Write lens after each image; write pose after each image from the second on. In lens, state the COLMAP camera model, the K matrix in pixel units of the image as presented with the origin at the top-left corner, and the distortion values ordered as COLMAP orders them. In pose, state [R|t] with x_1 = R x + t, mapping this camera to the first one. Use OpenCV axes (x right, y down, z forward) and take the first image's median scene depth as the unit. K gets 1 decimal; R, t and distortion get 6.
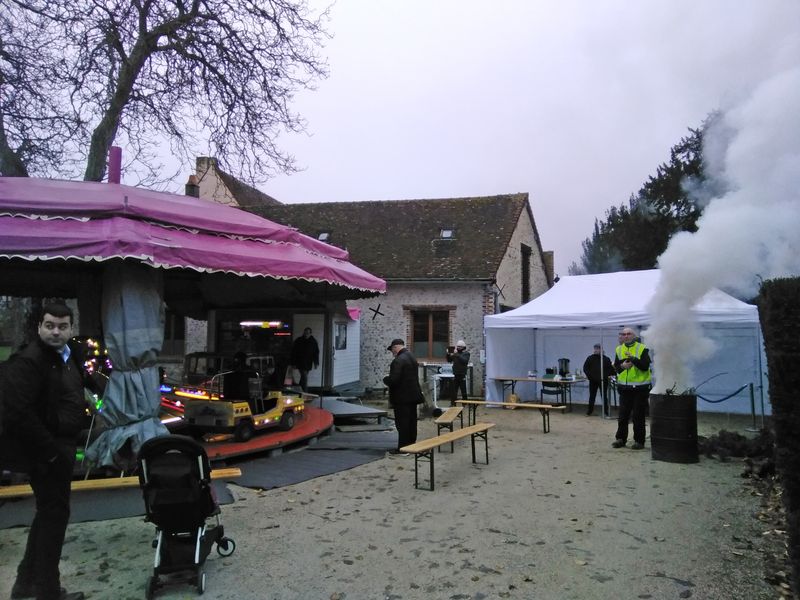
lens RADIAL K [[591.4, 0, 400.0], [0, 591.4, 300.0], [0, 0, 1]] dist [0.087904, -0.093319]
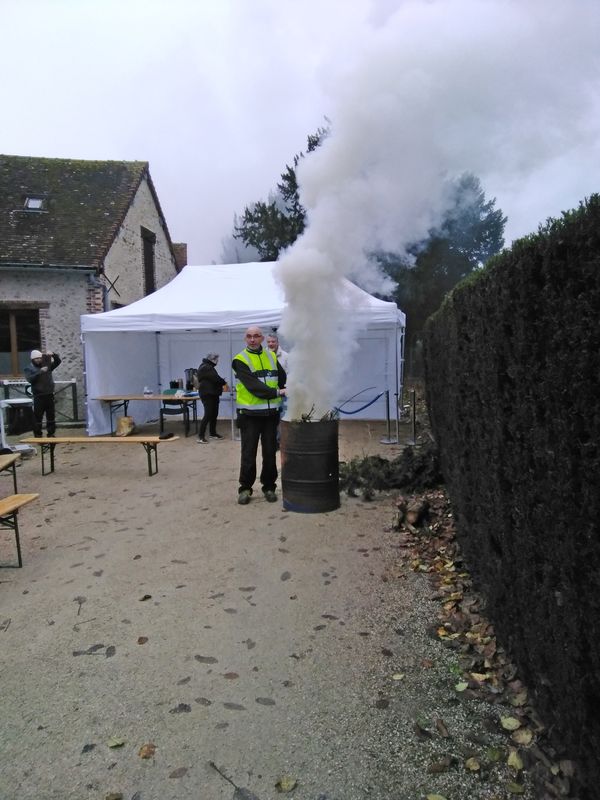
lens RADIAL K [[591.4, 0, 300.0], [0, 591.4, 400.0], [0, 0, 1]] dist [0.087904, -0.093319]
pose [[0.915138, -0.056657, 0.399140, 0.081943], [-0.006998, 0.987693, 0.156246, 0.011586], [-0.403080, -0.145780, 0.903479, 0.186718]]
